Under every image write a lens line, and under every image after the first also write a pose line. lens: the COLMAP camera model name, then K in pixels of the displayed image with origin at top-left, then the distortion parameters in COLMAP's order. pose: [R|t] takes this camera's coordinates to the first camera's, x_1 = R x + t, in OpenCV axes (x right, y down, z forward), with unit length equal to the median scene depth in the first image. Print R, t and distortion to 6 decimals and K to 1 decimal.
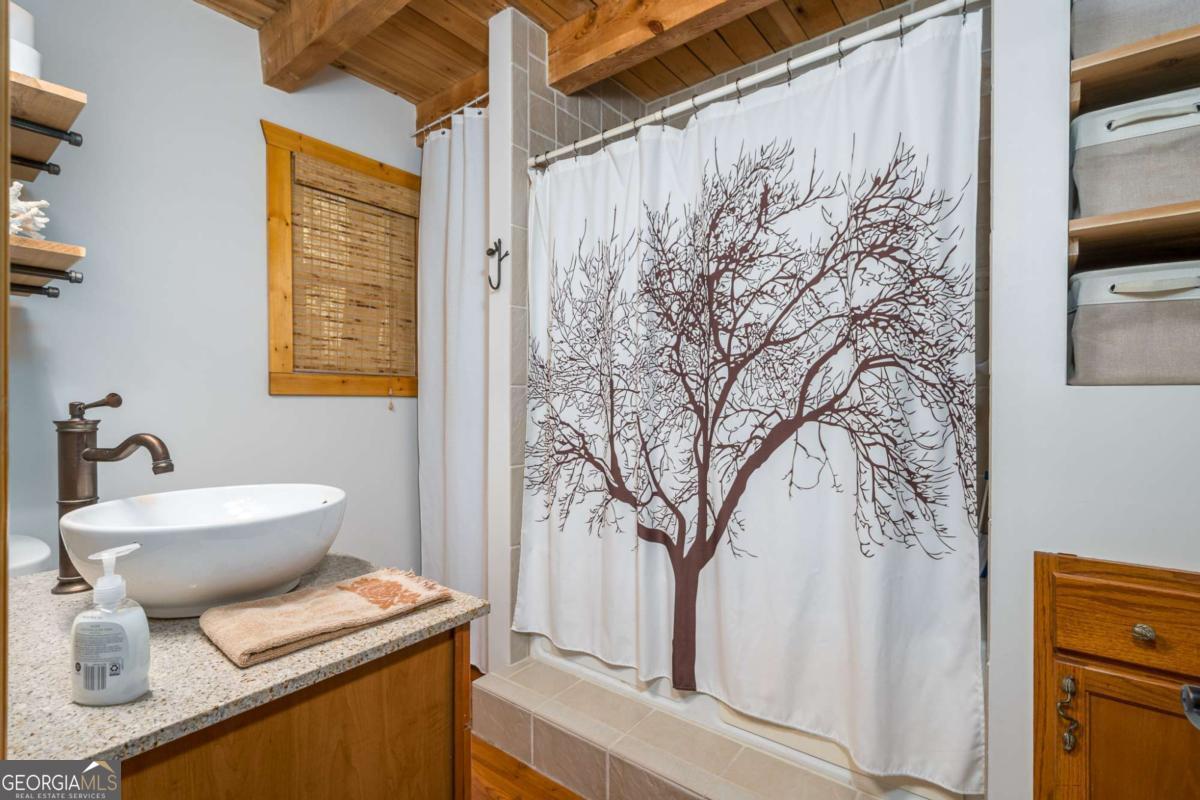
lens RADIAL K [[555.5, 0, 600.1], [0, 555.5, 405.8], [0, 0, 1]] dist [0.001251, -0.000241]
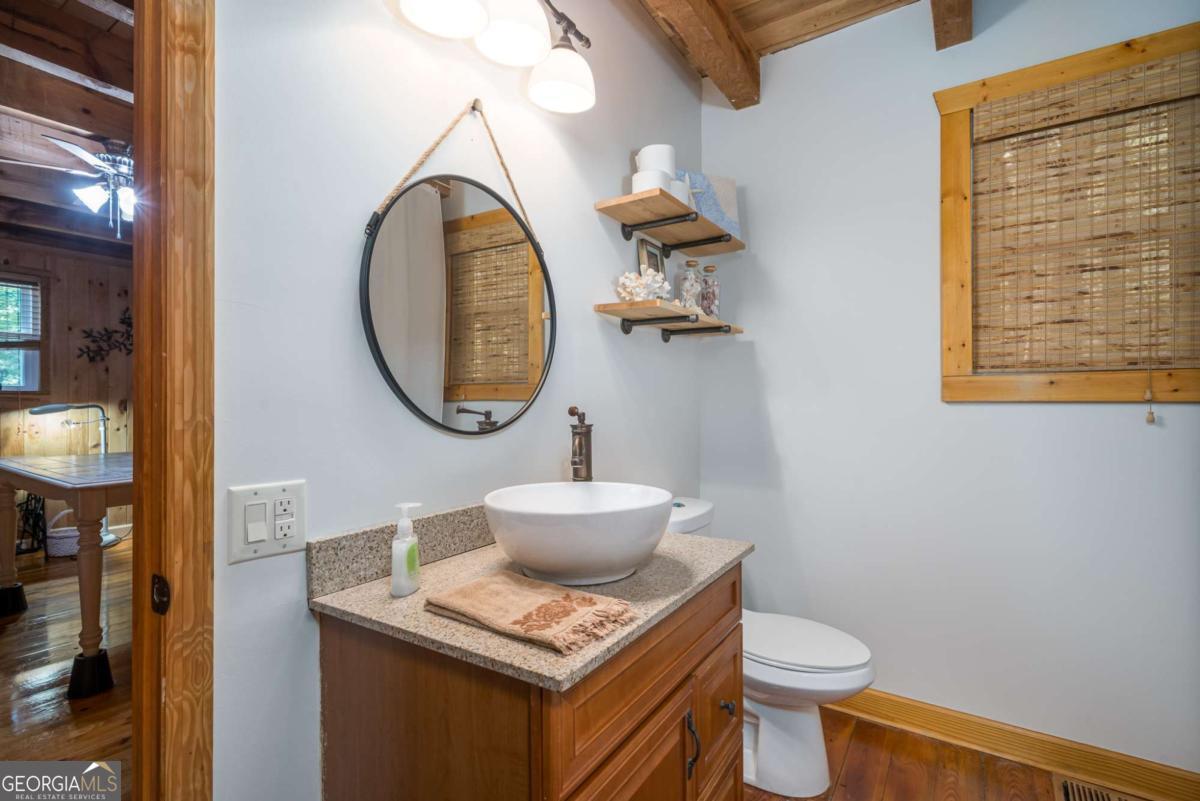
lens RADIAL K [[555.5, 0, 600.1], [0, 555.5, 406.3], [0, 0, 1]] dist [0.001251, -0.000241]
pose [[0.092900, 0.001728, -0.995674, 0.218951], [-0.006763, 0.999977, 0.001104, -0.010027], [0.995653, 0.006631, 0.092909, 0.372734]]
